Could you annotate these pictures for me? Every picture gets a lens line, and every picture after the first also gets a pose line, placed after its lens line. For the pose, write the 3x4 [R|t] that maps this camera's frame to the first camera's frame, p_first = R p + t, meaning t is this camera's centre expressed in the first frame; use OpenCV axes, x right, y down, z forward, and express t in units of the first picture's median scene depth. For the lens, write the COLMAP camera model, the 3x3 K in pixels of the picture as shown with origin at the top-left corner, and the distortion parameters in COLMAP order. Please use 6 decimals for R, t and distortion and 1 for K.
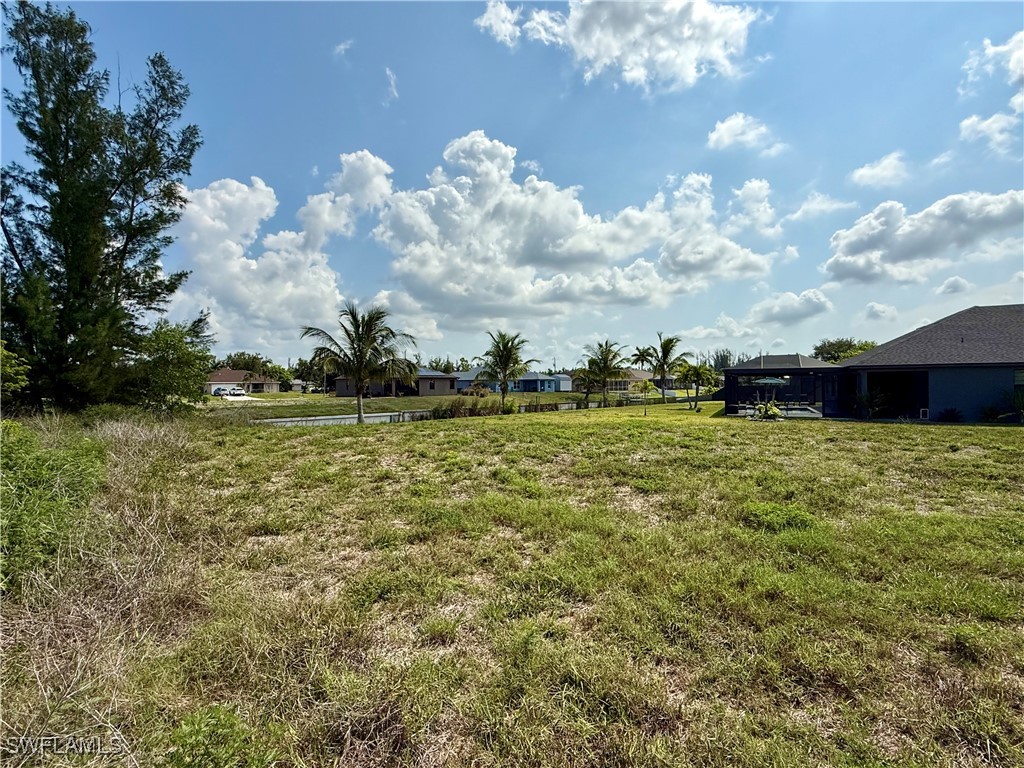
lens RADIAL K [[502.0, 0, 512.0], [0, 502.0, 384.0], [0, 0, 1]] dist [-0.001894, 0.000145]
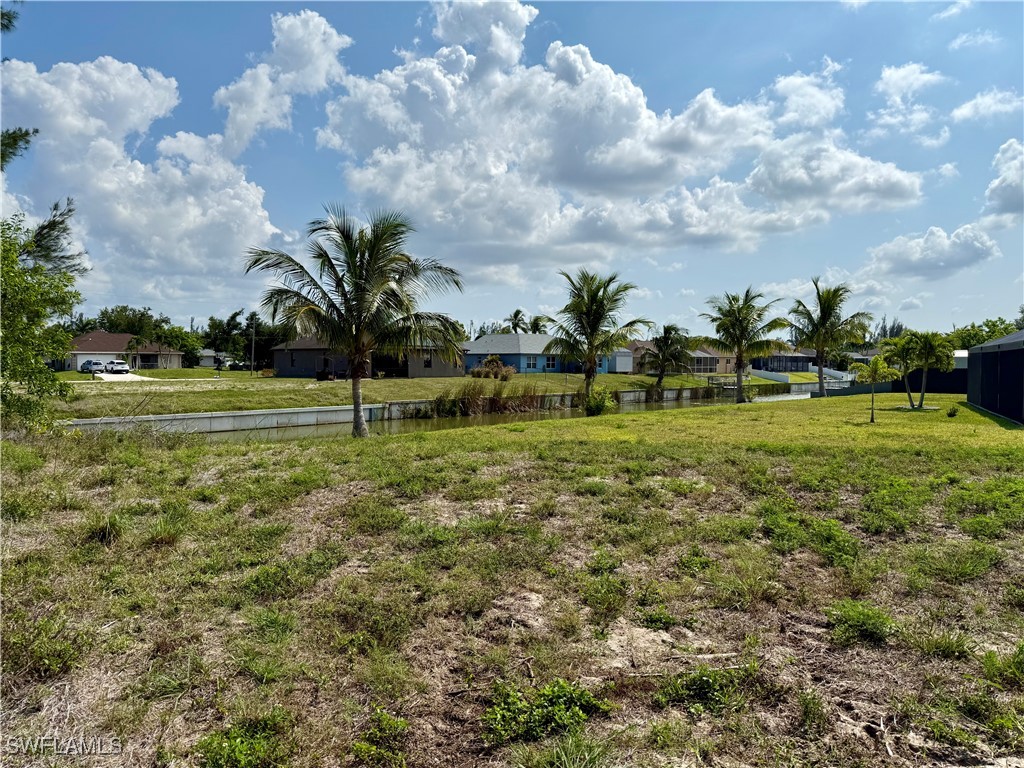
lens RADIAL K [[696.9, 0, 511.9], [0, 696.9, 371.2], [0, 0, 1]] dist [-0.005697, -0.001990]
pose [[0.999735, 0.013108, 0.018906, -0.090632], [-0.013425, 0.999770, 0.016719, -0.000822], [-0.018682, -0.016968, 0.999681, 0.152542]]
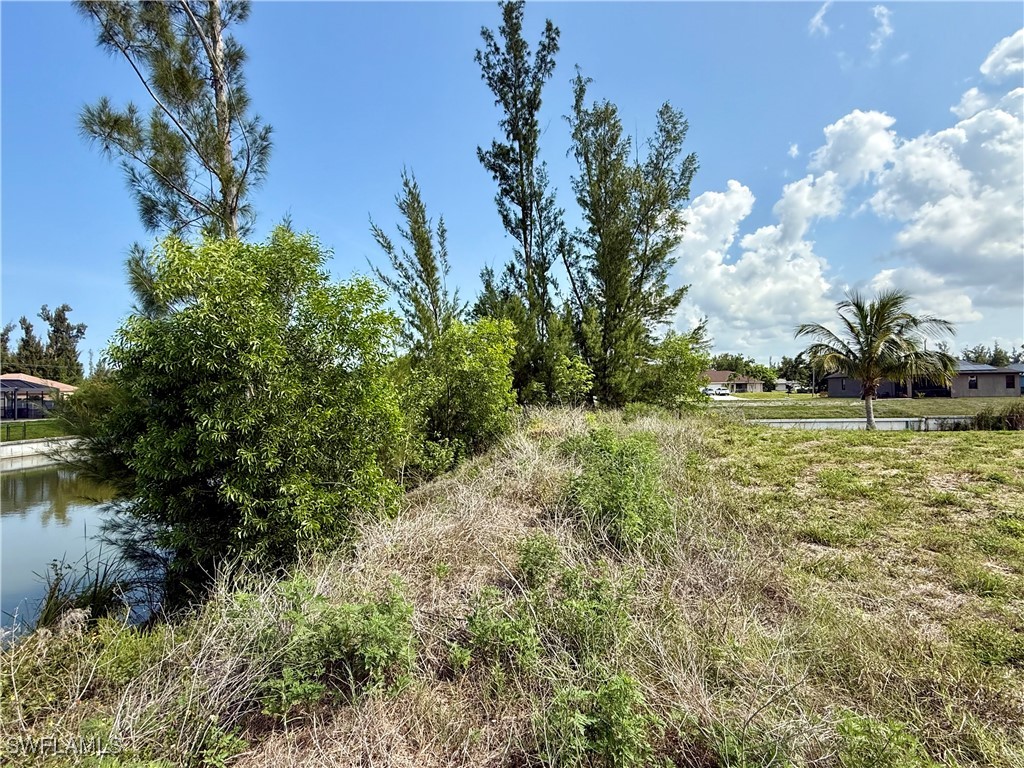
lens RADIAL K [[502.0, 0, 512.0], [0, 502.0, 384.0], [0, 0, 1]] dist [-0.001894, 0.000145]
pose [[0.628976, -0.010585, -0.777352, -0.011571], [0.011278, 0.999926, -0.004491, -0.001534], [0.777343, -0.005943, 0.629049, -0.009024]]
